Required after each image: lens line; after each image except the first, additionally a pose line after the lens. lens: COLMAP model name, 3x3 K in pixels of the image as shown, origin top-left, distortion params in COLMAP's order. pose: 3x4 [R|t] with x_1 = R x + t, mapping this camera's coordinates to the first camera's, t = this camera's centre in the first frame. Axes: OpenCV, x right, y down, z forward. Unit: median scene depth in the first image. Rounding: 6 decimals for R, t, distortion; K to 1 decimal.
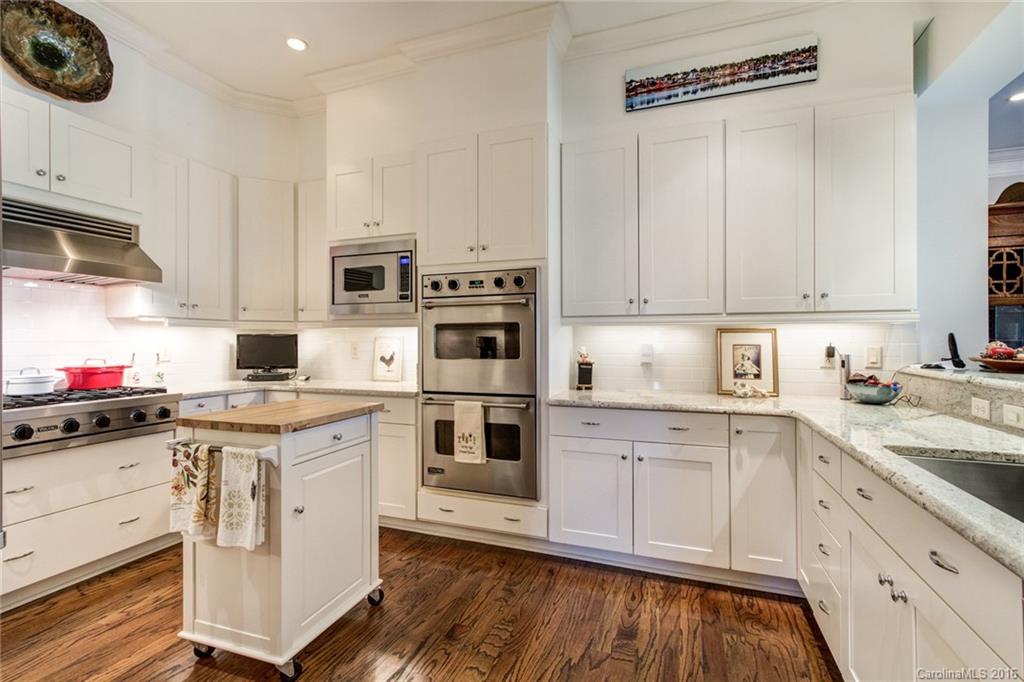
lens RADIAL K [[479.1, 0, 509.6], [0, 479.1, 337.5], [0, 0, 1]] dist [0.000610, 0.000608]
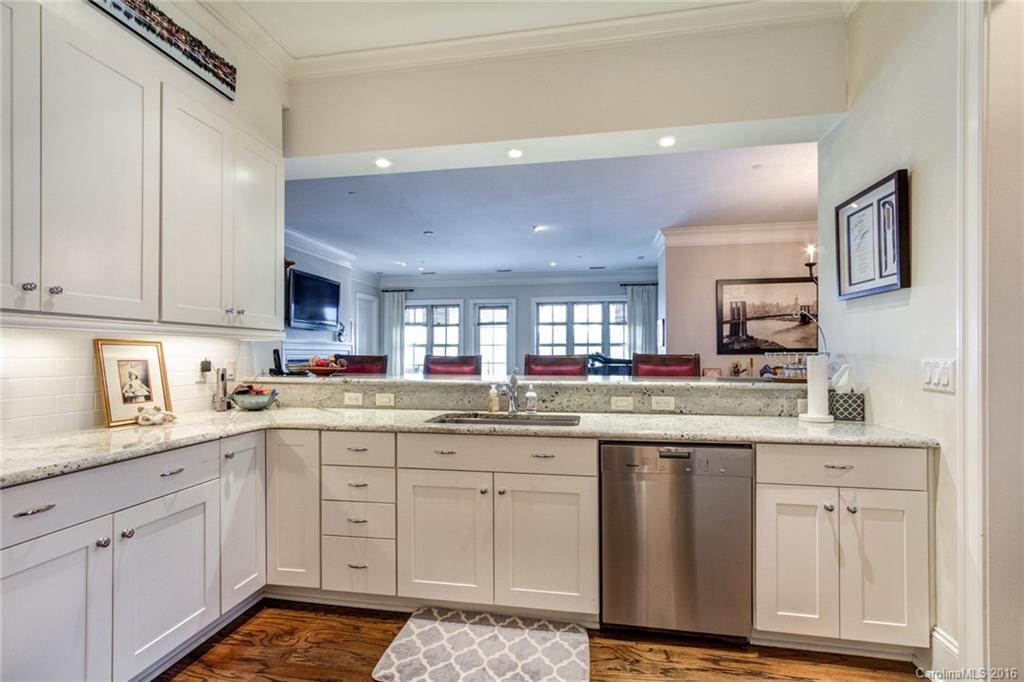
lens RADIAL K [[479.1, 0, 512.3], [0, 479.1, 348.5], [0, 0, 1]] dist [0.000610, 0.000608]
pose [[-0.191725, 0.012890, 0.981364, -0.440189], [-0.005027, 0.999888, -0.014115, 0.003843], [-0.981436, -0.007639, -0.191638, 0.561353]]
